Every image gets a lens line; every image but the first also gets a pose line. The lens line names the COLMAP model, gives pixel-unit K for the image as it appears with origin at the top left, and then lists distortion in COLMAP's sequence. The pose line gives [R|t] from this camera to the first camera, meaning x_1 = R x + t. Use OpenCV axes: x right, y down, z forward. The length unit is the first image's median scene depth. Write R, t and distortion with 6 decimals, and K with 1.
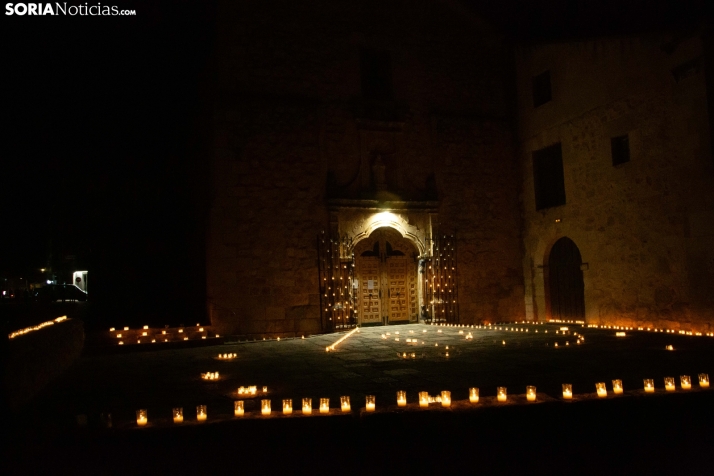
lens RADIAL K [[952.0, 0, 357.0], [0, 952.0, 266.5], [0, 0, 1]] dist [0.218993, -0.002197]
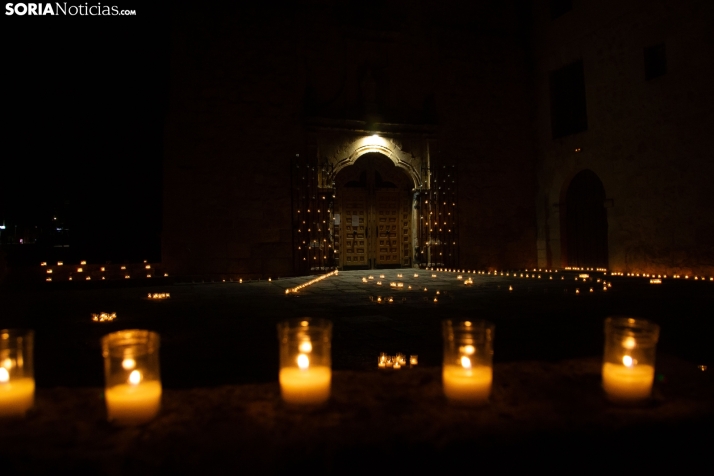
lens RADIAL K [[813.6, 0, 357.0], [0, 813.6, 238.0], [0, 0, 1]] dist [0.027585, 0.019471]
pose [[0.998984, 0.019539, -0.040612, 0.046234], [-0.019662, 0.999803, -0.002636, 0.036858], [0.040553, 0.003432, 0.999172, 0.281273]]
